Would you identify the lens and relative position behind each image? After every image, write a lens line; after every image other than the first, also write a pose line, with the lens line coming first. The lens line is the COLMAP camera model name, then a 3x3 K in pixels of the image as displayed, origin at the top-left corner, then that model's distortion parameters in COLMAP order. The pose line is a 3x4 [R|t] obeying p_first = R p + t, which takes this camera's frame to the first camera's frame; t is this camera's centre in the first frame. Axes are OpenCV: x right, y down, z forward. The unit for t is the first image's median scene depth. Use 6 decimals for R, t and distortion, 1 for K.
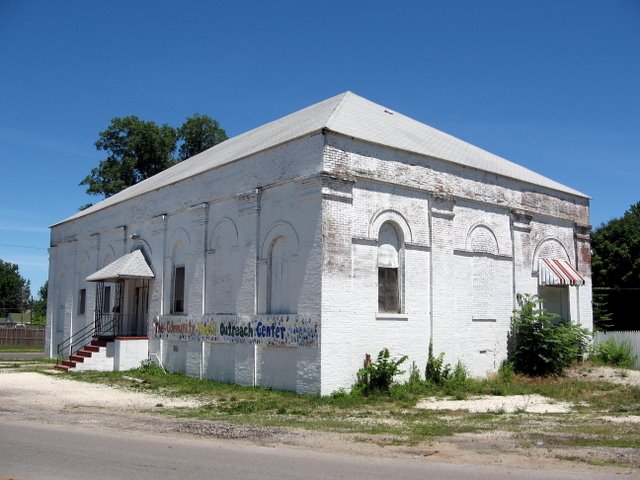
lens RADIAL K [[655.3, 0, 320.0], [0, 655.3, 240.0], [0, 0, 1]] dist [-0.096768, 0.007646]
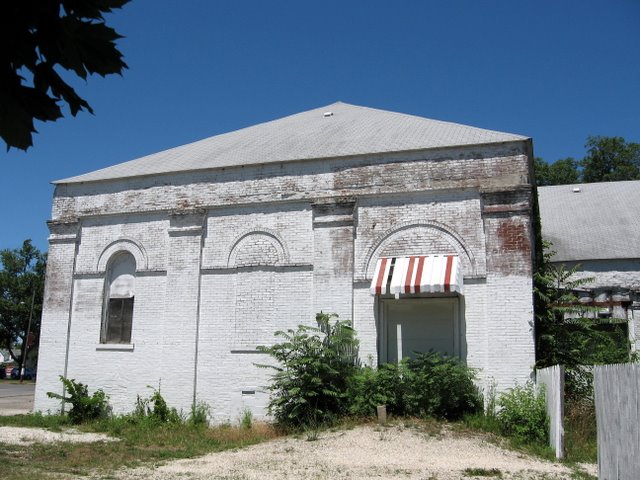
lens RADIAL K [[655.3, 0, 320.0], [0, 655.3, 240.0], [0, 0, 1]] dist [-0.096768, 0.007646]
pose [[0.521421, -0.178734, -0.834371, 1.044232], [0.090745, 0.983887, -0.154053, 0.128212], [0.848461, 0.004612, 0.529238, 0.704391]]
